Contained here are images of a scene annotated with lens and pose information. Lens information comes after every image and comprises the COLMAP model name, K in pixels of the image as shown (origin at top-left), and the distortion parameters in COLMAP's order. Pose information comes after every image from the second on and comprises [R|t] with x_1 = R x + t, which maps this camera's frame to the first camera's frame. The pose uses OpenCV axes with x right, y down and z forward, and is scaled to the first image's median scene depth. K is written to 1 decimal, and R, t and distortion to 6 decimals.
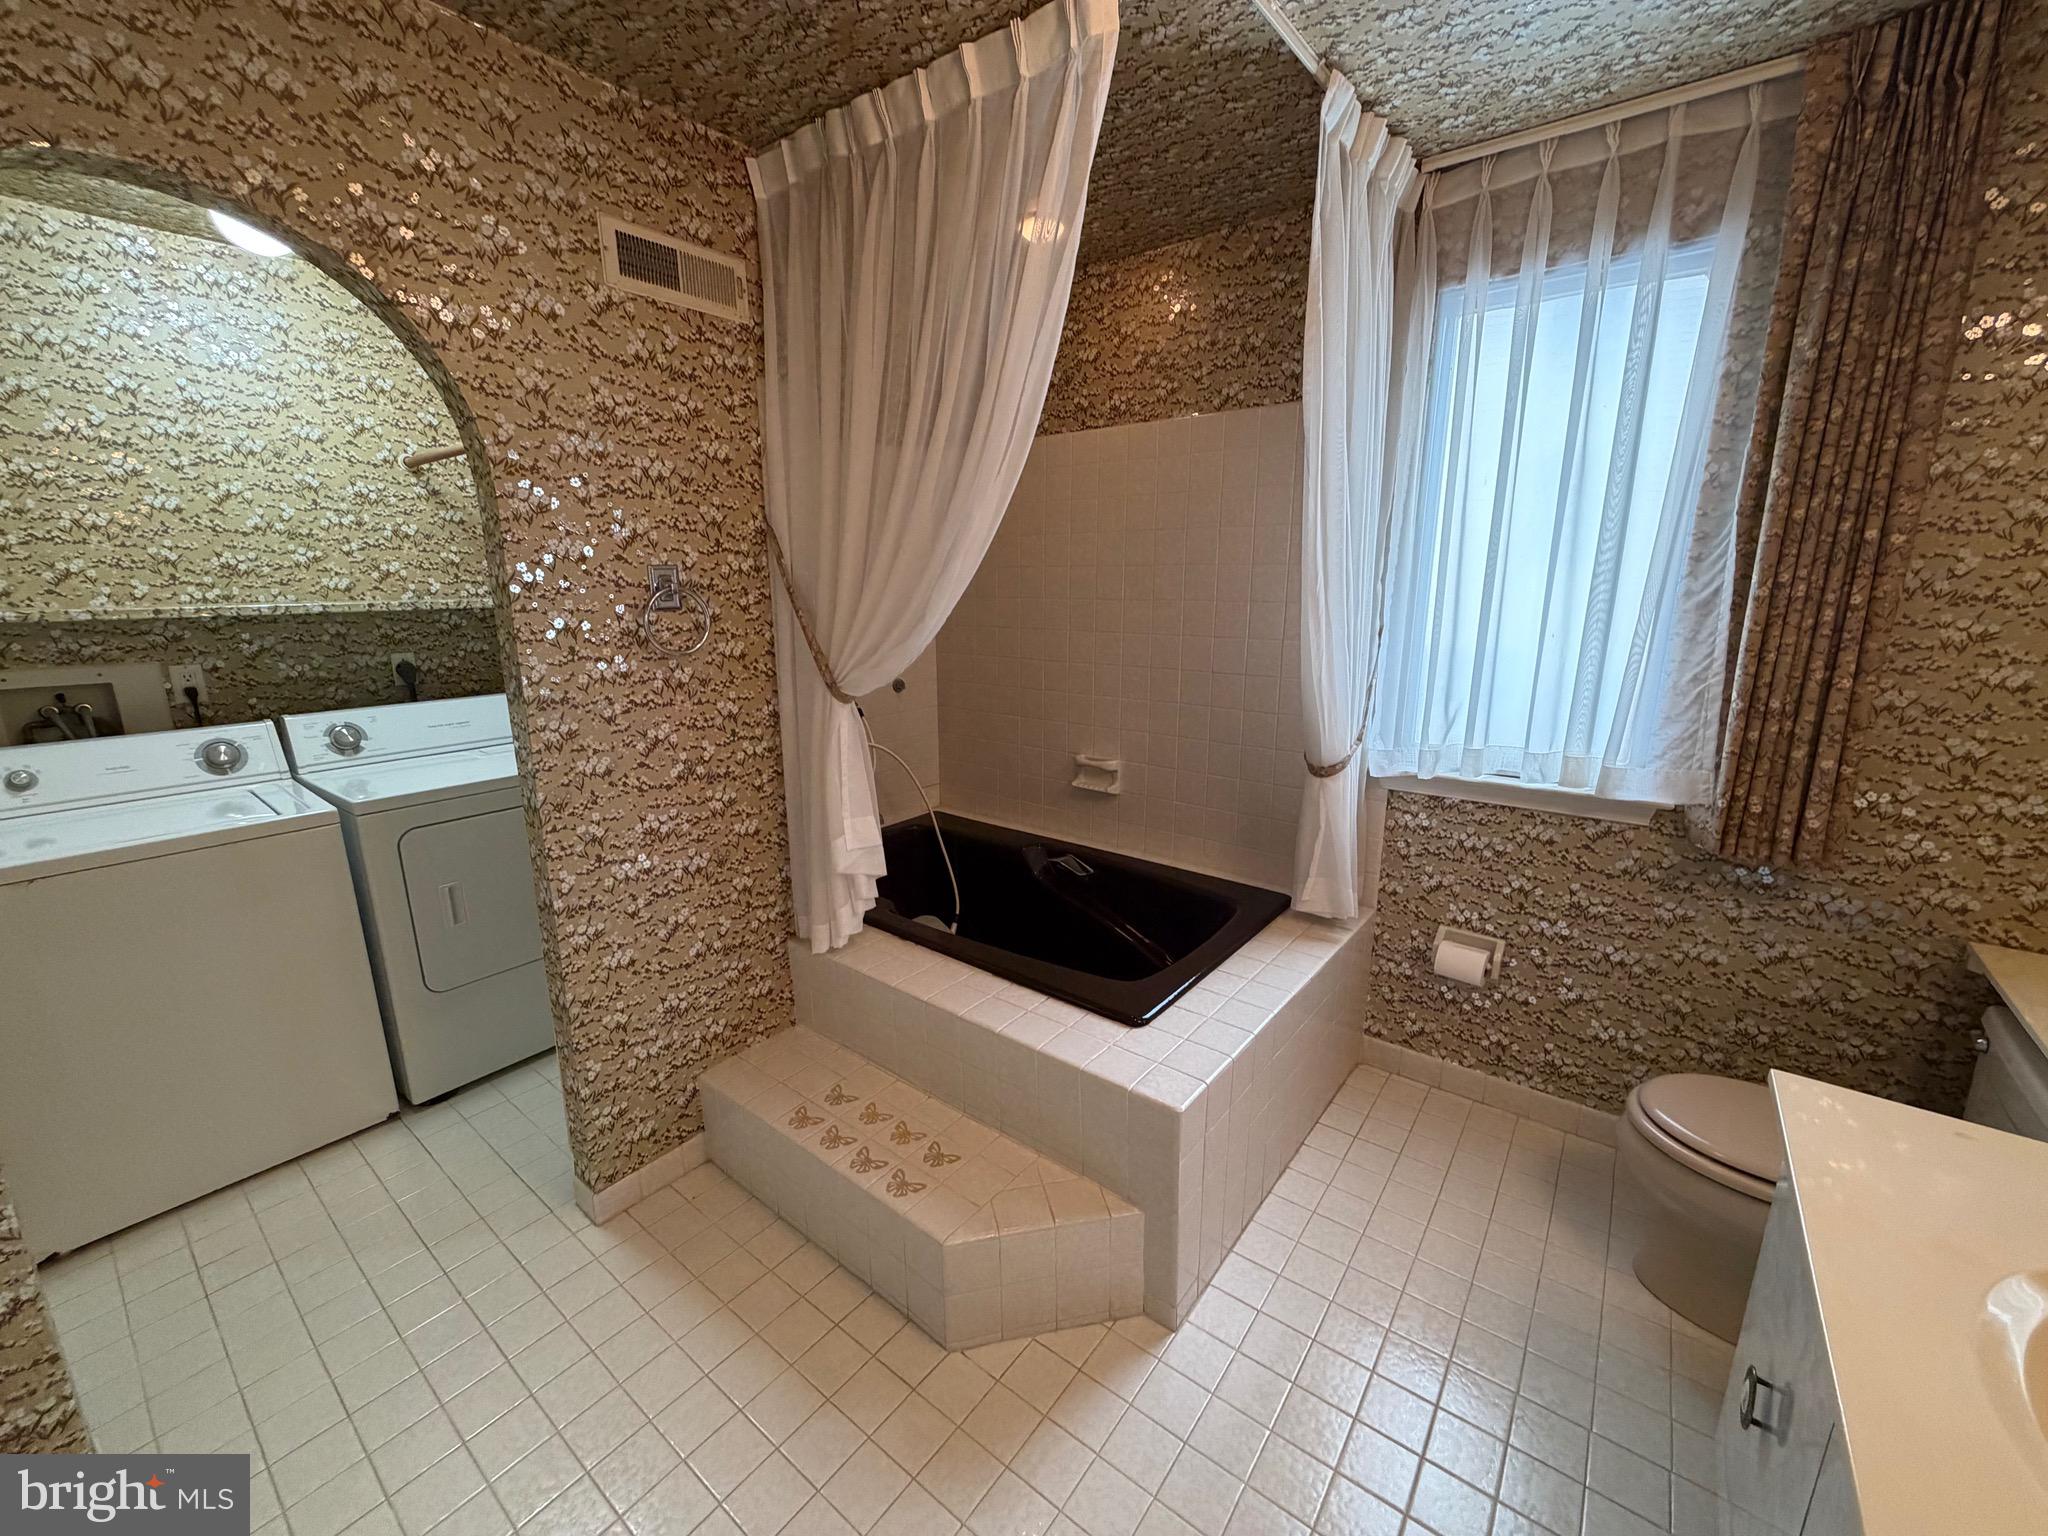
lens RADIAL K [[819.4, 0, 1015.1], [0, 819.4, 764.8], [0, 0, 1]] dist [-0.000372, 0.000341]
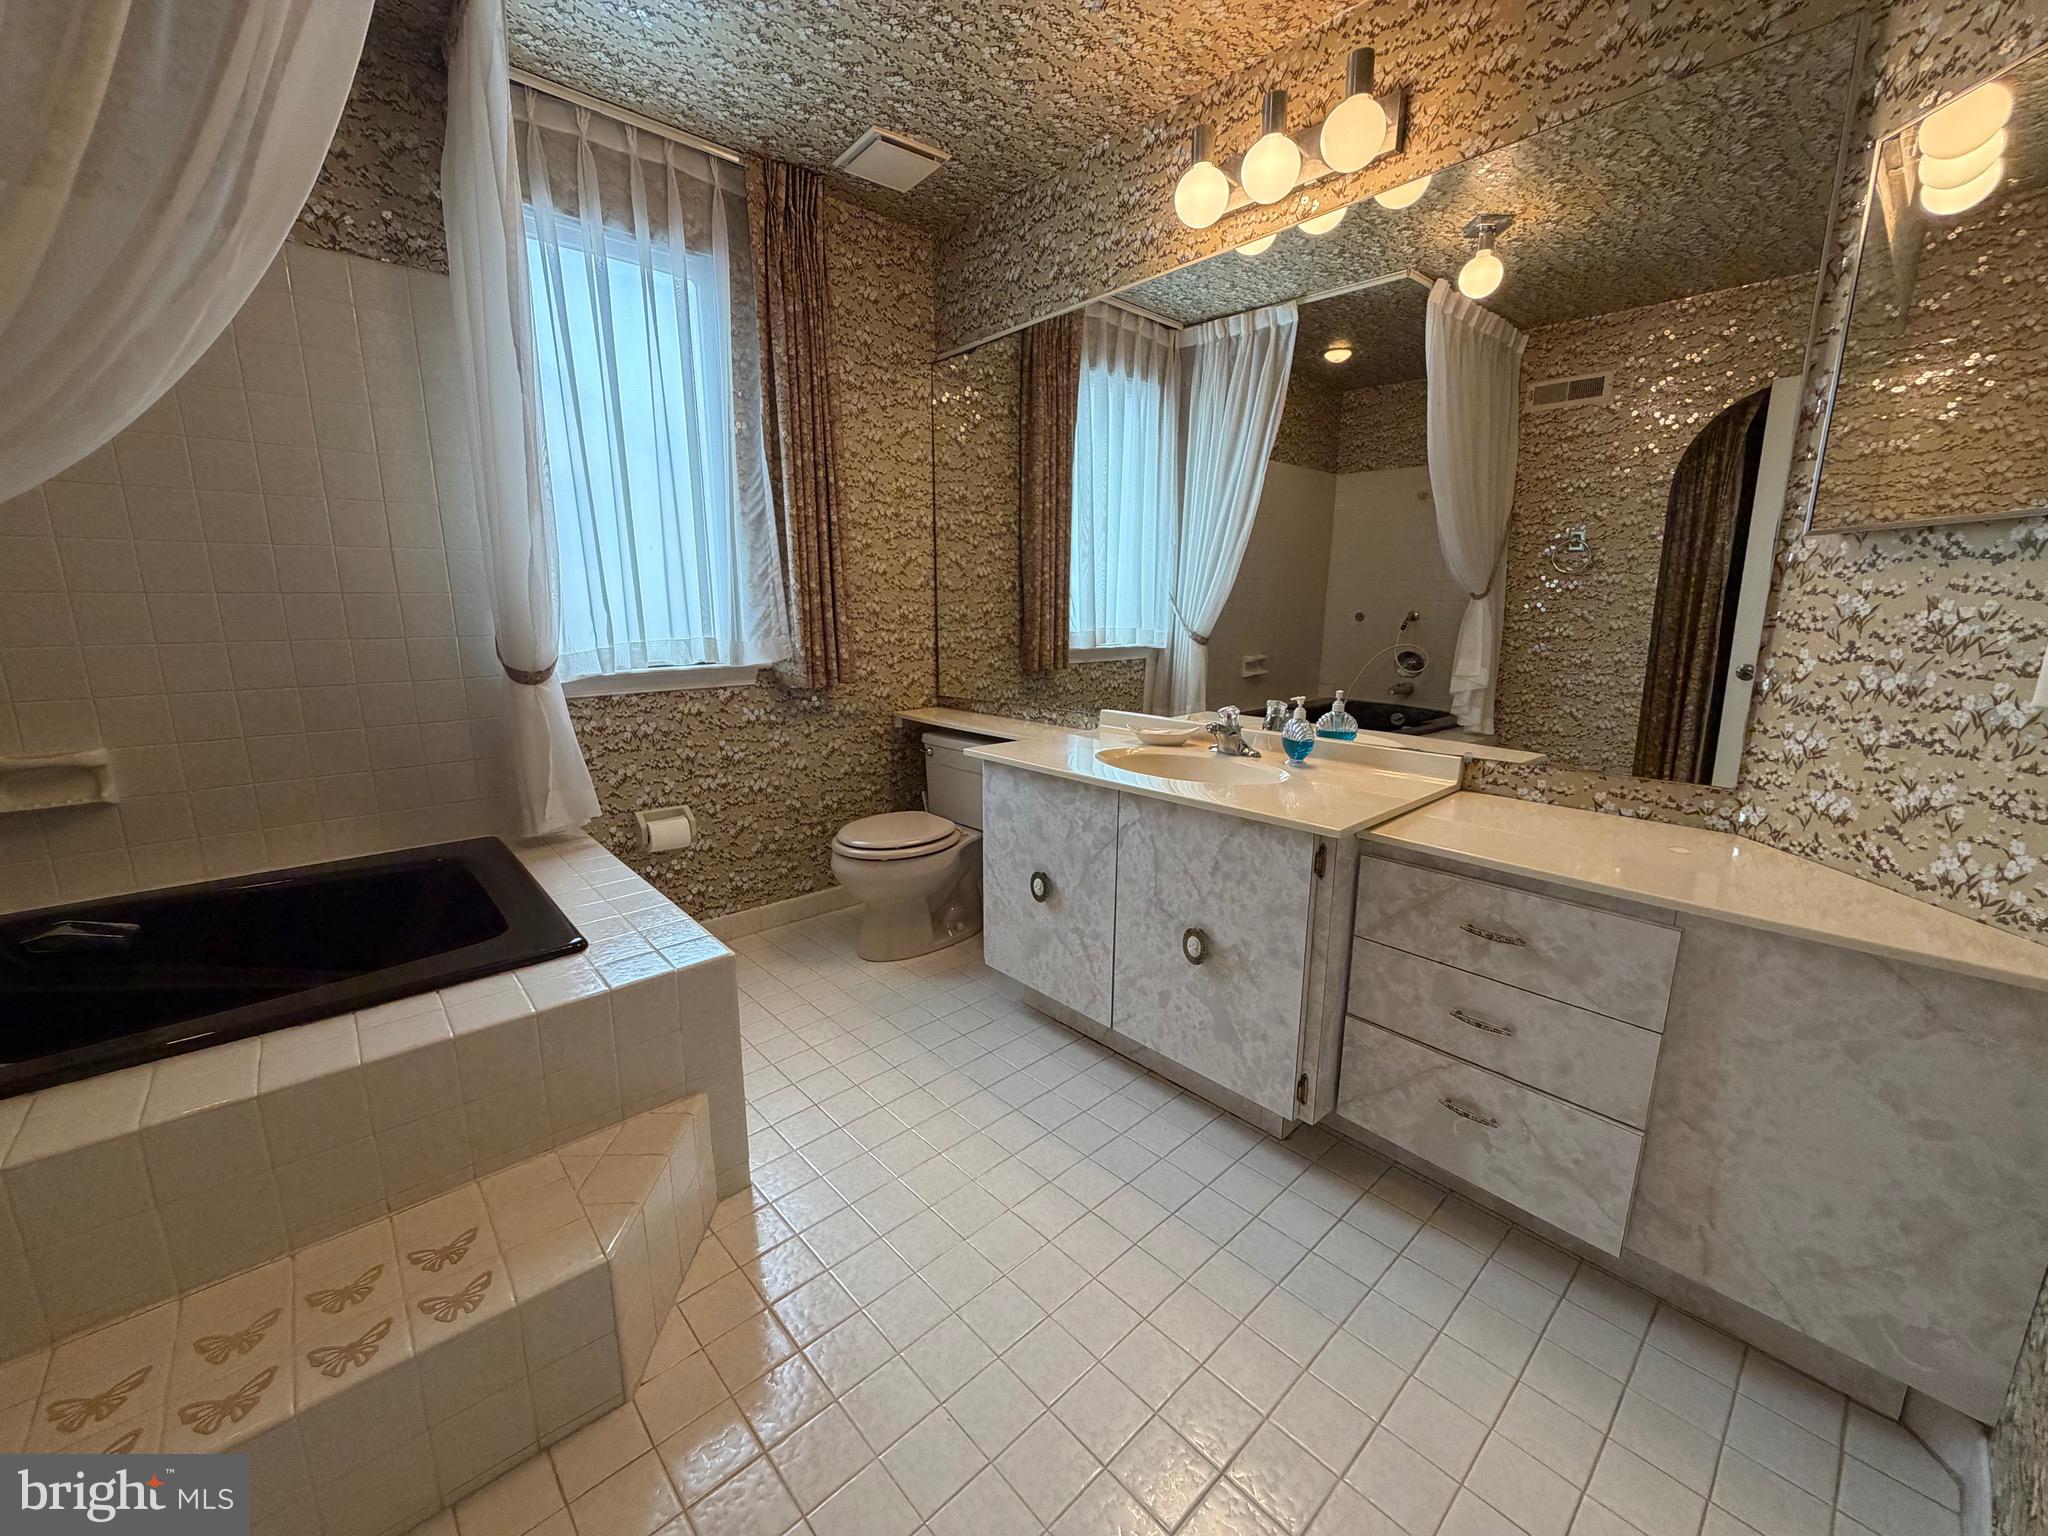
lens RADIAL K [[819.4, 0, 1017.3], [0, 819.4, 764.2], [0, 0, 1]] dist [-0.000372, 0.000341]
pose [[0.170255, -0.194308, 0.966052, -0.559557], [0.213492, 0.964354, 0.156341, 0.089628], [-0.961995, 0.179626, 0.205670, 0.335967]]
